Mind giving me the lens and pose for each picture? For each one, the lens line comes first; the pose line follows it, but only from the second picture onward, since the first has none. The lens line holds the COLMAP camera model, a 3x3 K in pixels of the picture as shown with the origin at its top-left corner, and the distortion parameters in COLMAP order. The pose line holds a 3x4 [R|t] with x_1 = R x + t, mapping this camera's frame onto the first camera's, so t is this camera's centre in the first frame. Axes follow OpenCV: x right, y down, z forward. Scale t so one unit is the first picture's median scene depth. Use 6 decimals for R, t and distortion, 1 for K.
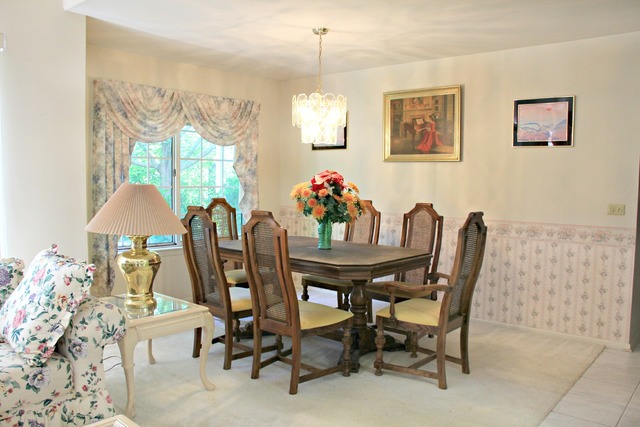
lens RADIAL K [[528.3, 0, 320.0], [0, 528.3, 213.5], [0, 0, 1]] dist [-0.122189, 0.002391]
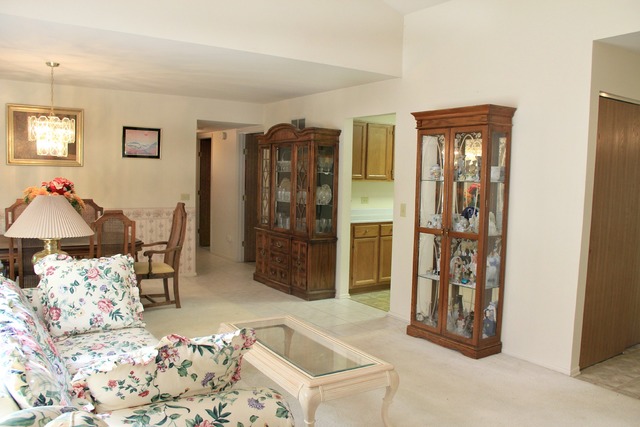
lens RADIAL K [[528.3, 0, 320.0], [0, 528.3, 213.5], [0, 0, 1]] dist [-0.122189, 0.002391]
pose [[0.275057, -0.074600, 0.958529, -0.907248], [0.032831, 0.997132, 0.068184, -0.052869], [-0.960867, 0.012715, 0.276718, 0.053811]]
